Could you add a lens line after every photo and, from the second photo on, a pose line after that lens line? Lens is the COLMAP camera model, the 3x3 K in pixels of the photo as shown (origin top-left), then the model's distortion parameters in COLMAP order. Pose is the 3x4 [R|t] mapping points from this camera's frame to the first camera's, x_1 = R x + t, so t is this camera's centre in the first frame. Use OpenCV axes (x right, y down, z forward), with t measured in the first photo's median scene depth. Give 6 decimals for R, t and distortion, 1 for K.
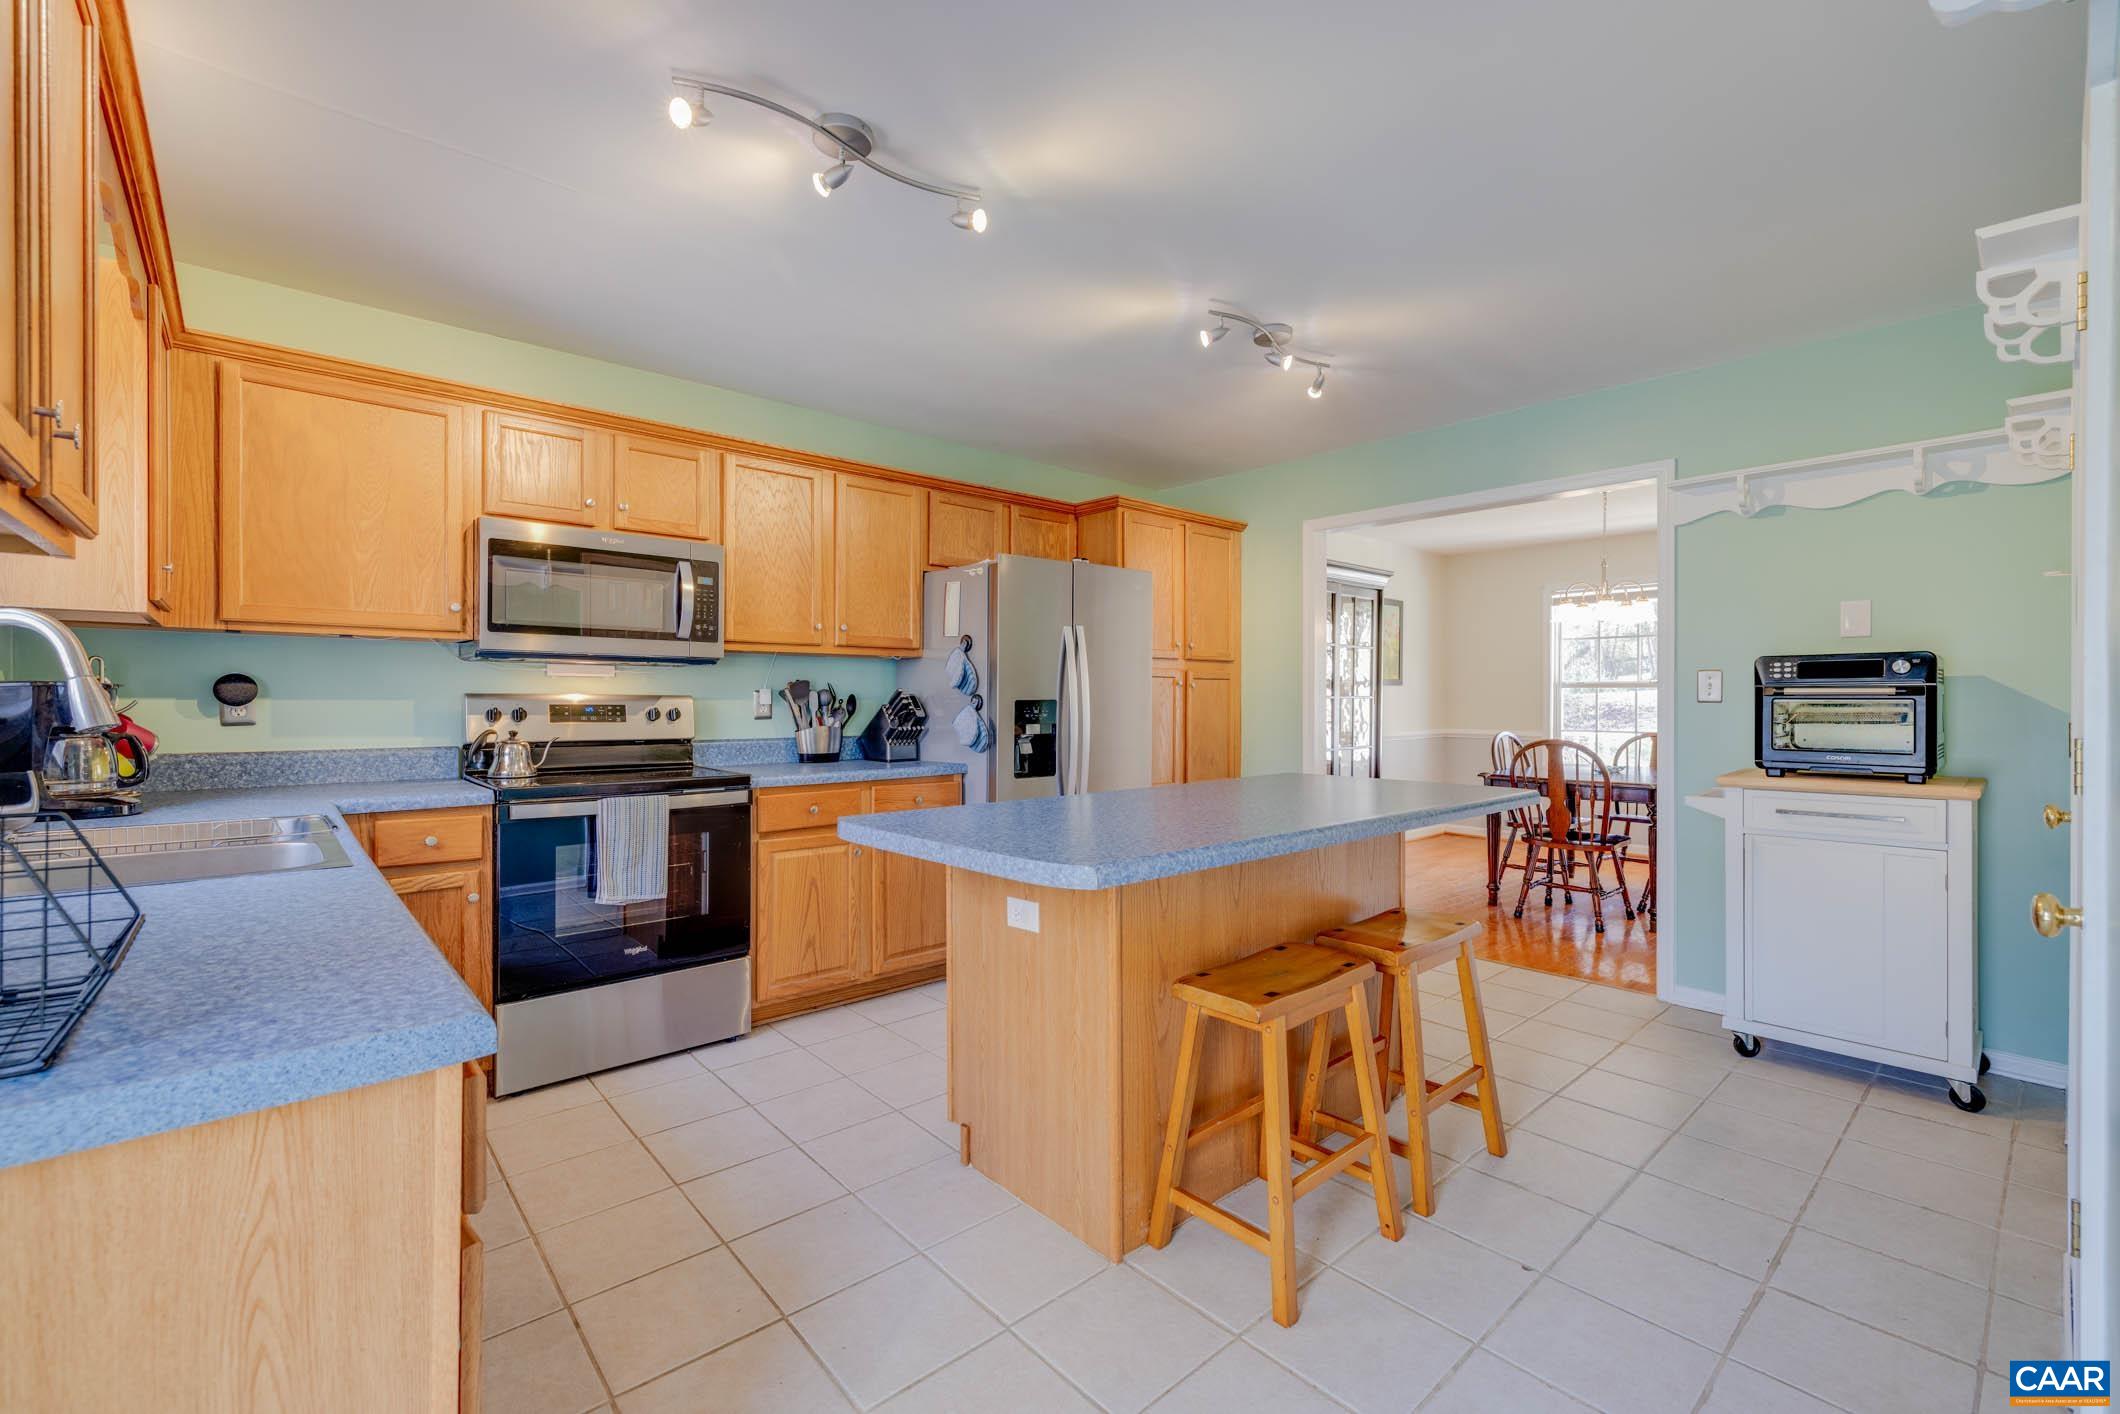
lens RADIAL K [[887.1, 0, 1053.0], [0, 887.1, 698.3], [0, 0, 1]] dist [-0.000320, 0.000019]
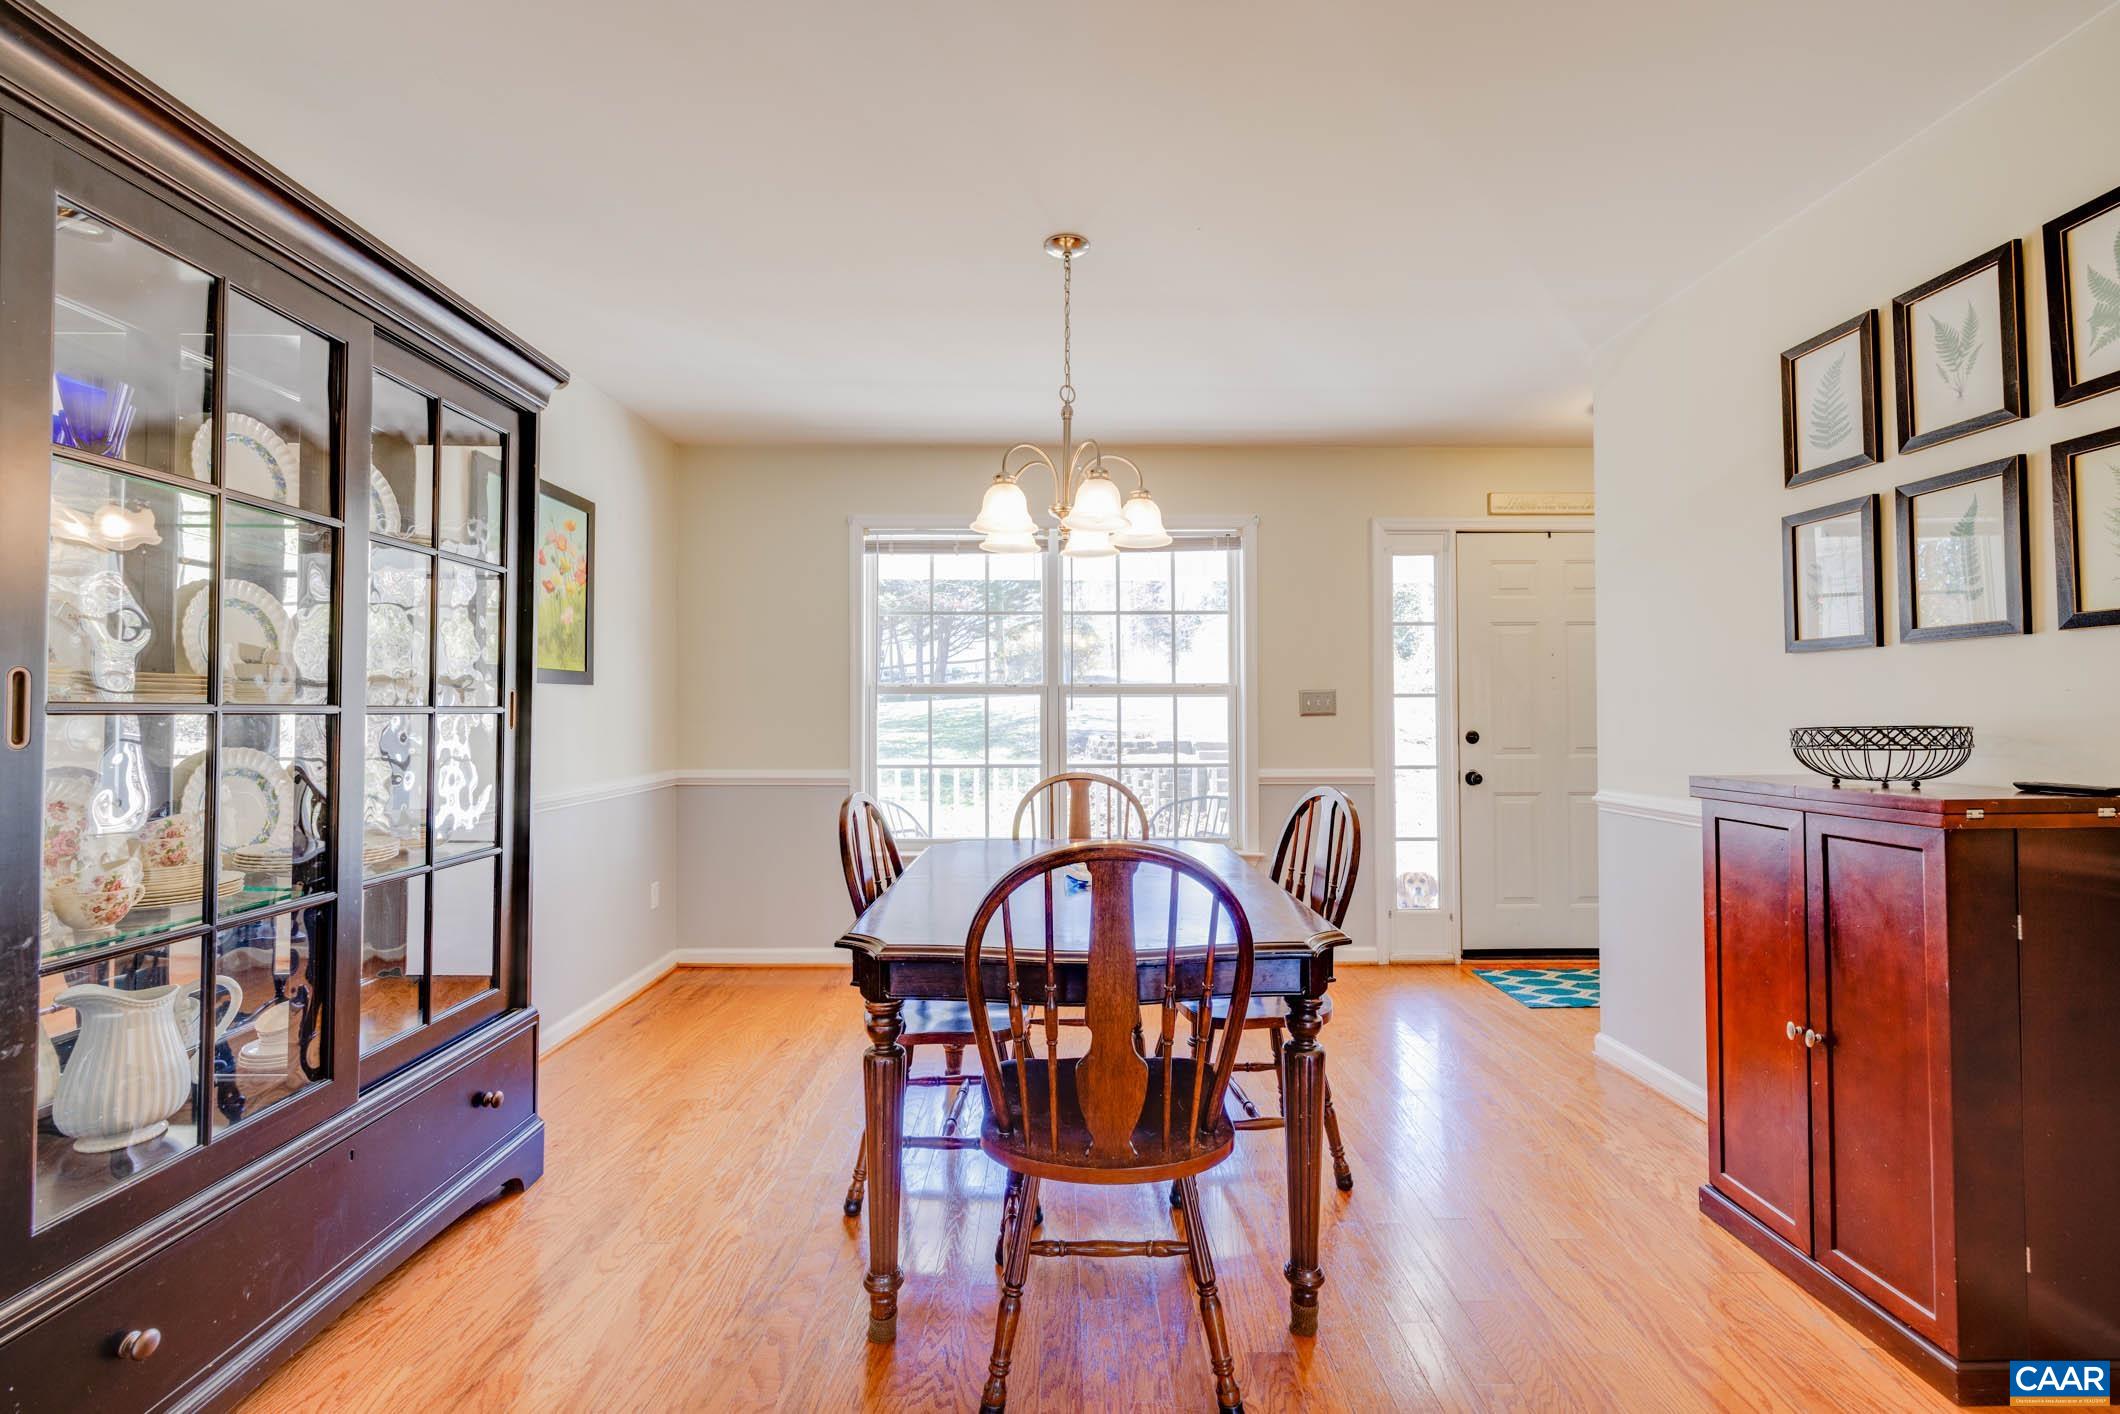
lens RADIAL K [[852.3, 0, 1141.2], [0, 852.3, 705.9], [0, 0, 1]] dist [0.000087, 0.000014]
pose [[0.577246, 0.004885, 0.816556, 0.231800], [-0.001949, 0.999988, -0.004604, -0.003129], [-0.816568, 0.001067, 0.577248, 0.602514]]
